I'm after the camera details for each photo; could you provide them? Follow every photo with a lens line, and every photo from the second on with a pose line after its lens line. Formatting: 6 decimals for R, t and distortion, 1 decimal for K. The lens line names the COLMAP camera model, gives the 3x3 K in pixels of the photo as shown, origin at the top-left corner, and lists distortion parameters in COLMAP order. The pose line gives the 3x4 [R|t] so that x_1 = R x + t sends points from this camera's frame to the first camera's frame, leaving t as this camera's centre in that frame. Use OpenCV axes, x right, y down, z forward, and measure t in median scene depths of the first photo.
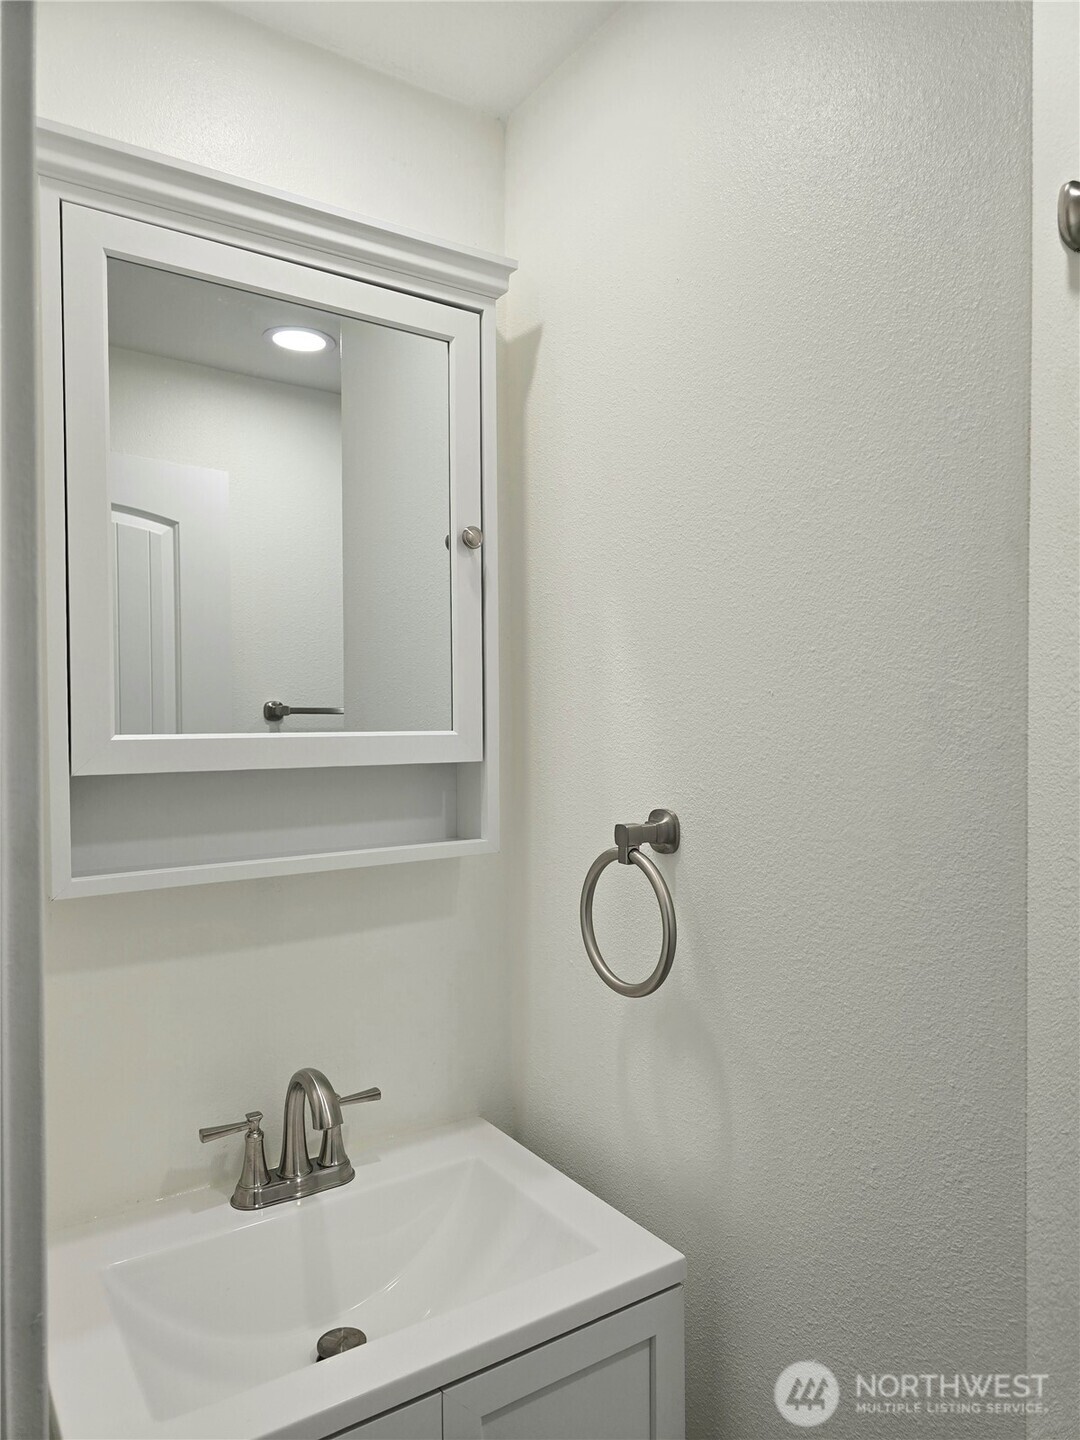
lens RADIAL K [[967.0, 0, 551.0], [0, 967.0, 722.4], [0, 0, 1]] dist [0.062935, -0.056521]
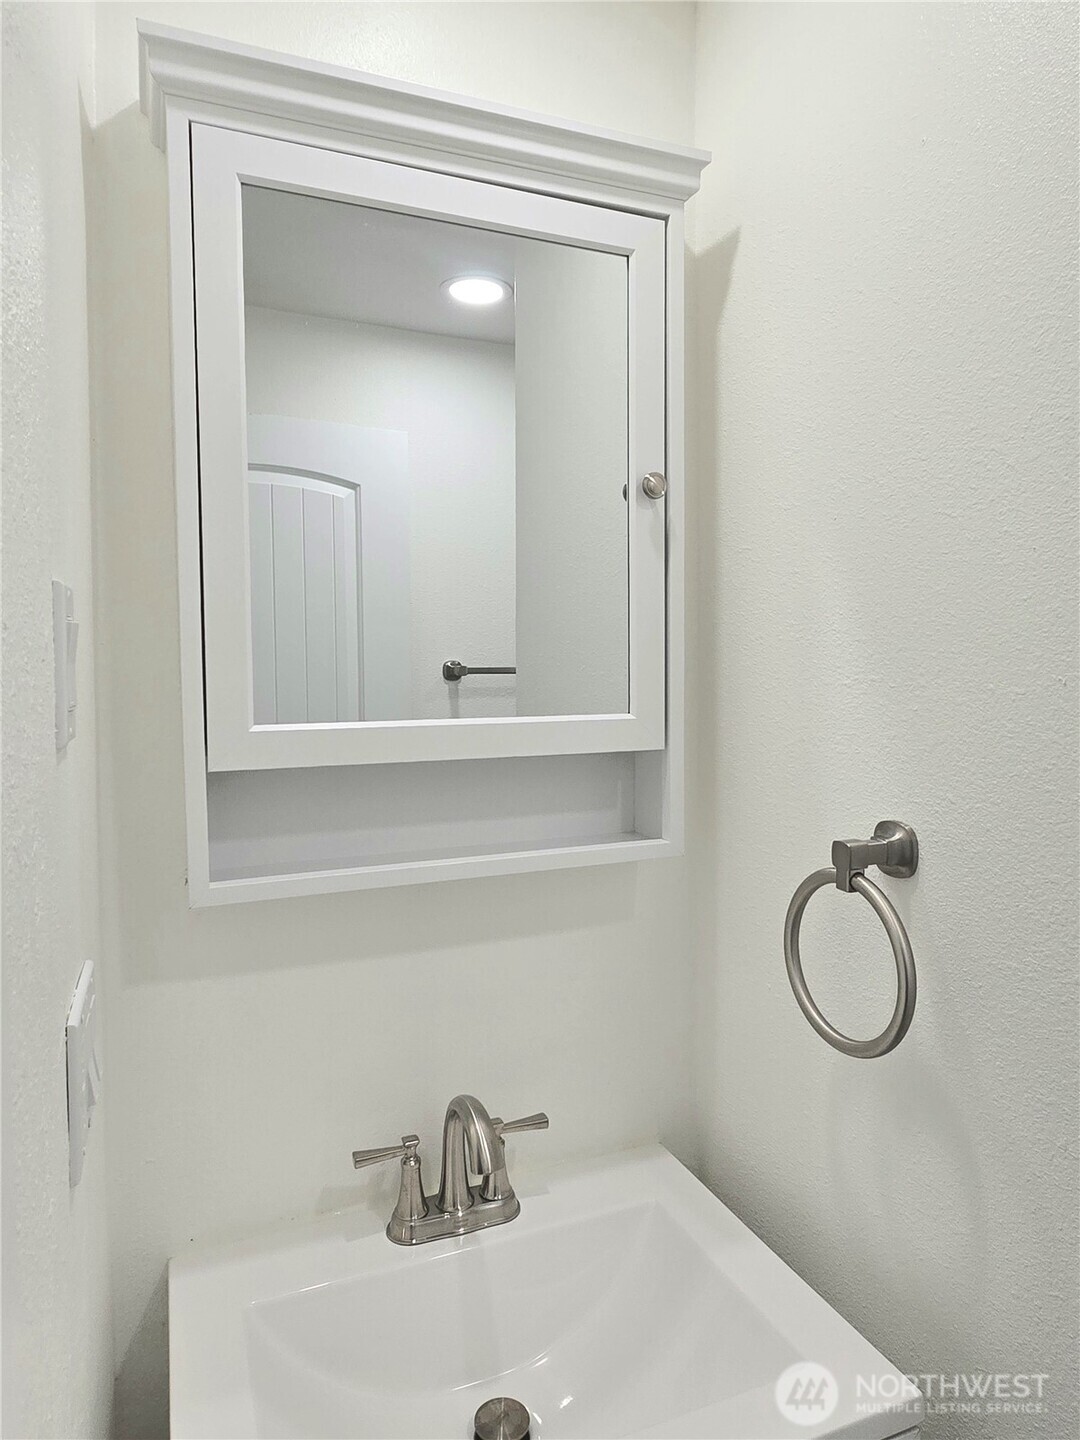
lens RADIAL K [[960.9, 0, 530.5], [0, 960.9, 714.4], [0, 0, 1]] dist [0.008333, -0.004192]
pose [[0.978810, 0.008328, -0.204601, -0.014893], [0.000354, 0.999102, 0.042363, -0.029494], [0.204770, -0.041538, 0.977928, 0.163447]]
